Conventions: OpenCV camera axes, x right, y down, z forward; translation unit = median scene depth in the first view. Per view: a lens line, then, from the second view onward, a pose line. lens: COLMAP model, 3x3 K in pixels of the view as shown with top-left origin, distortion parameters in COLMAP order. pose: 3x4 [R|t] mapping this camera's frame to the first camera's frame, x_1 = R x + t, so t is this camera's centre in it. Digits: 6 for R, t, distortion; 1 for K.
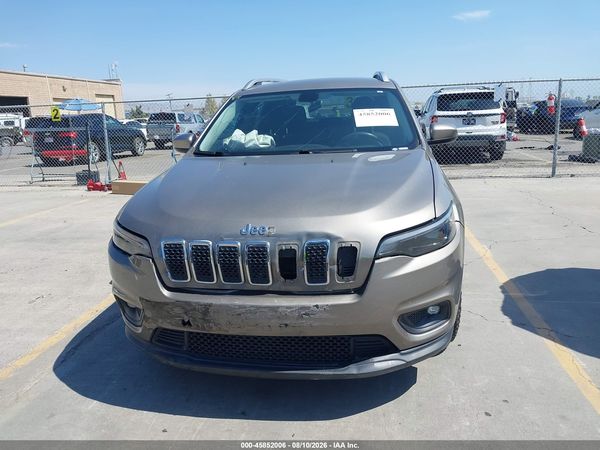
lens RADIAL K [[472.4, 0, 301.6], [0, 472.4, 224.2], [0, 0, 1]] dist [0.010880, -0.014589]
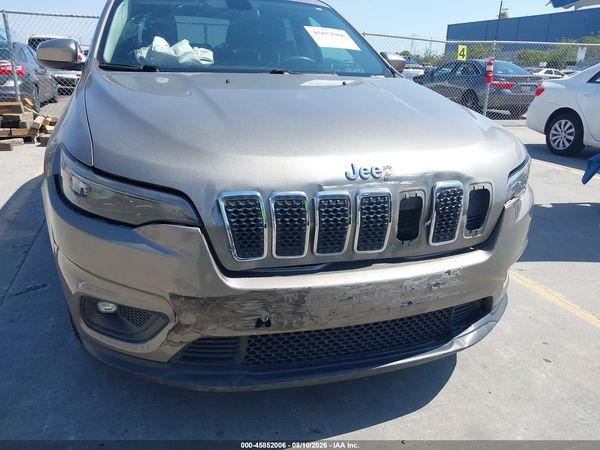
lens RADIAL K [[472.4, 0, 299.5], [0, 472.4, 226.6], [0, 0, 1]] dist [0.010880, -0.014589]
pose [[0.888324, -0.081398, 0.451946, -0.484117], [0.033093, 0.992953, 0.113791, 0.009966], [-0.458024, -0.086127, 0.884758, 0.435344]]
